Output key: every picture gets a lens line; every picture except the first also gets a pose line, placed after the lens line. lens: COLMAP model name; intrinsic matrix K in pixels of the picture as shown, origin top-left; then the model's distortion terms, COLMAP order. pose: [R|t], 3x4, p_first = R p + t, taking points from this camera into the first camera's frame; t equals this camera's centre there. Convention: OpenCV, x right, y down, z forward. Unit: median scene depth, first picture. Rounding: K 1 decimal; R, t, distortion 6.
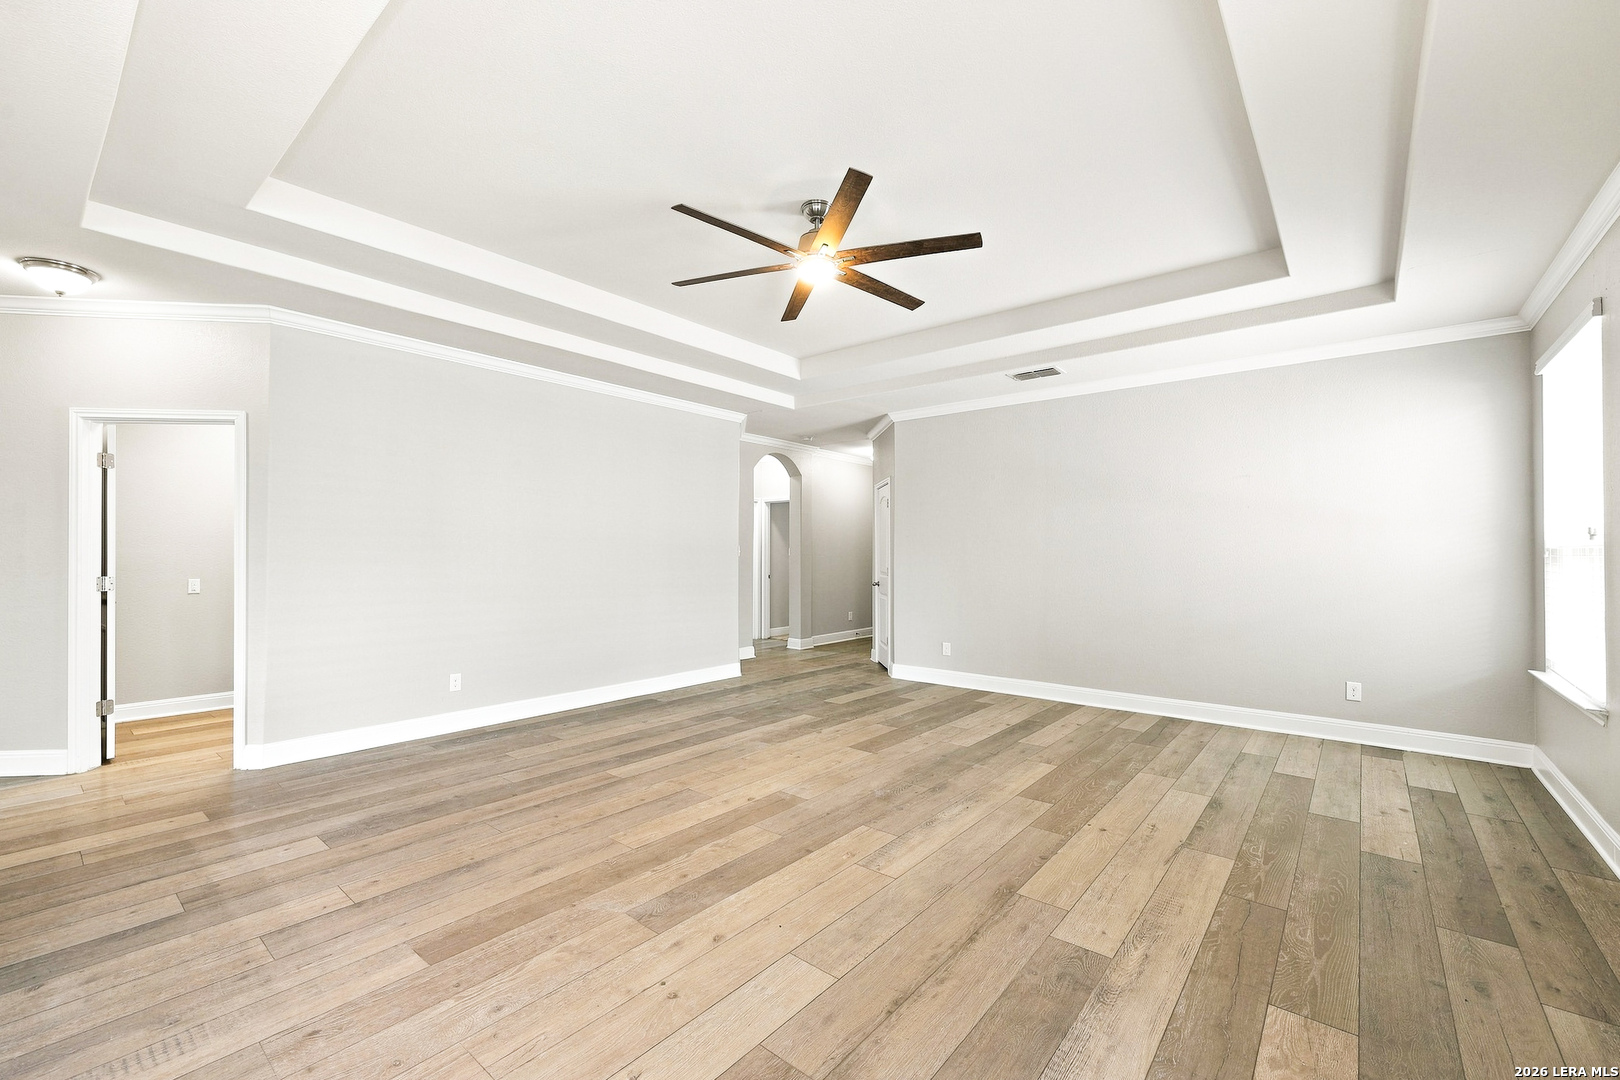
lens RADIAL K [[660.6, 0, 808.0], [0, 660.6, 548.0], [0, 0, 1]] dist [-0.000016, 0.000012]
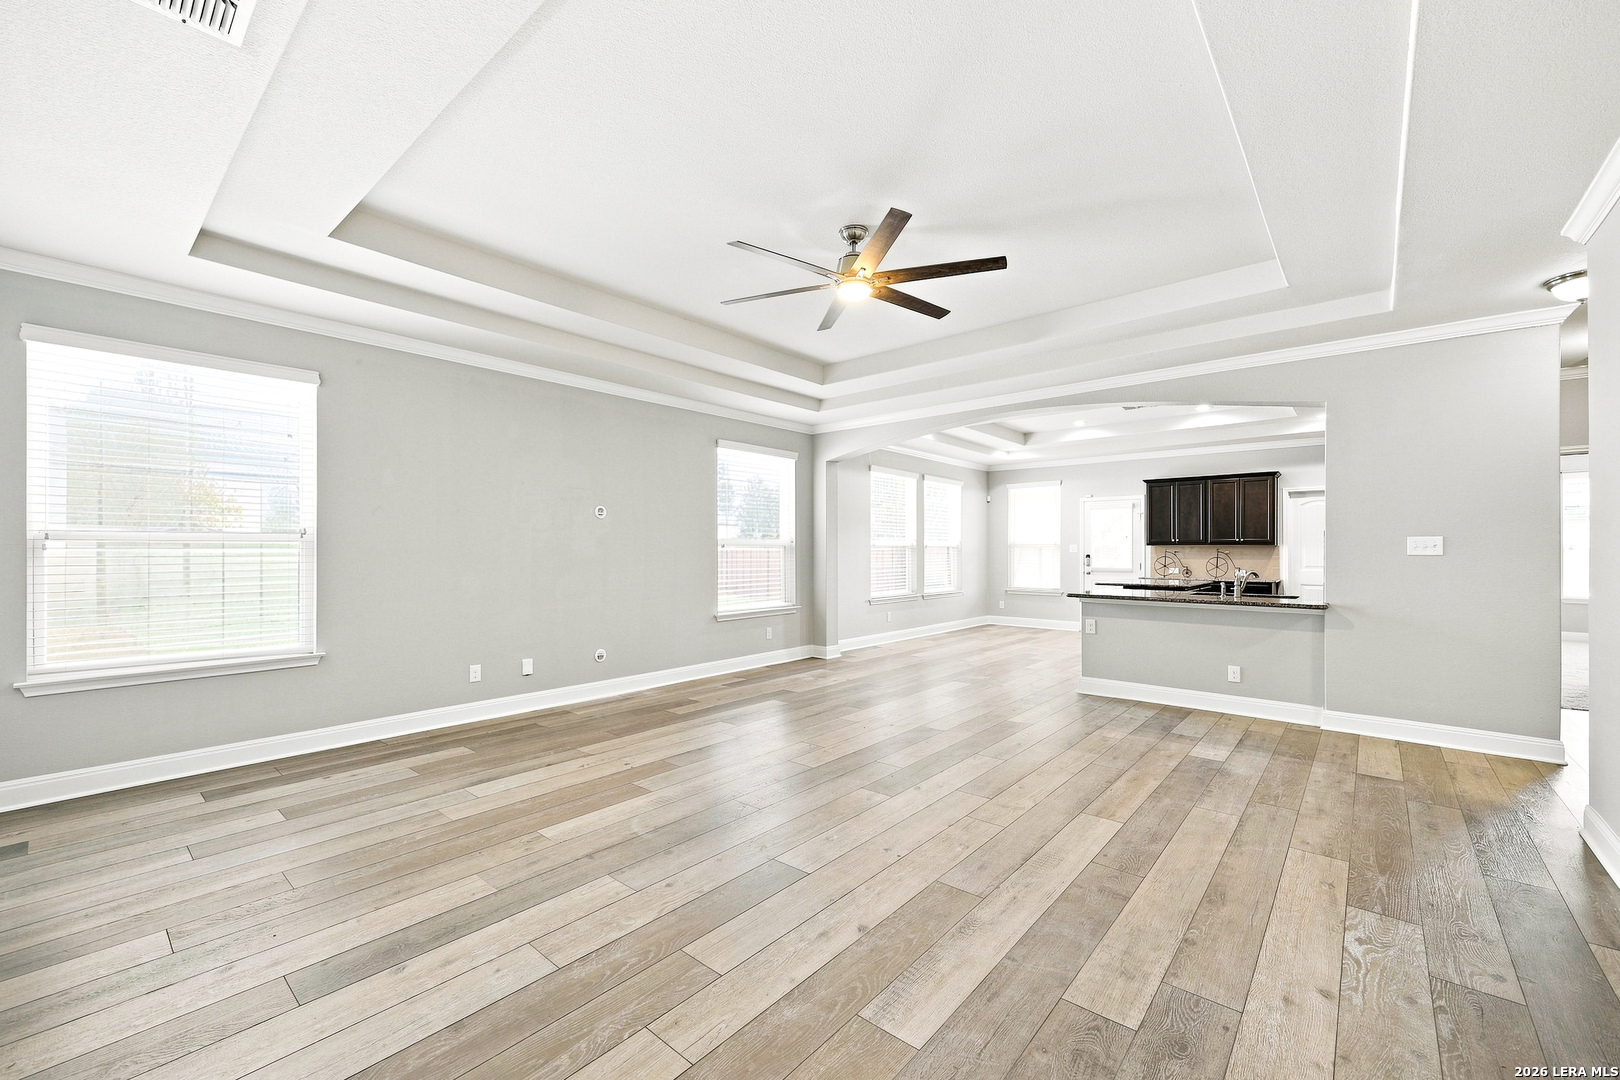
lens RADIAL K [[660.6, 0, 808.0], [0, 660.6, 548.5], [0, 0, 1]] dist [-0.000016, 0.000012]
pose [[-0.999835, -0.002425, 0.018016, 0.066590], [-0.002617, 0.999940, -0.010641, 0.018348], [-0.017989, -0.010686, -0.999781, 2.065518]]
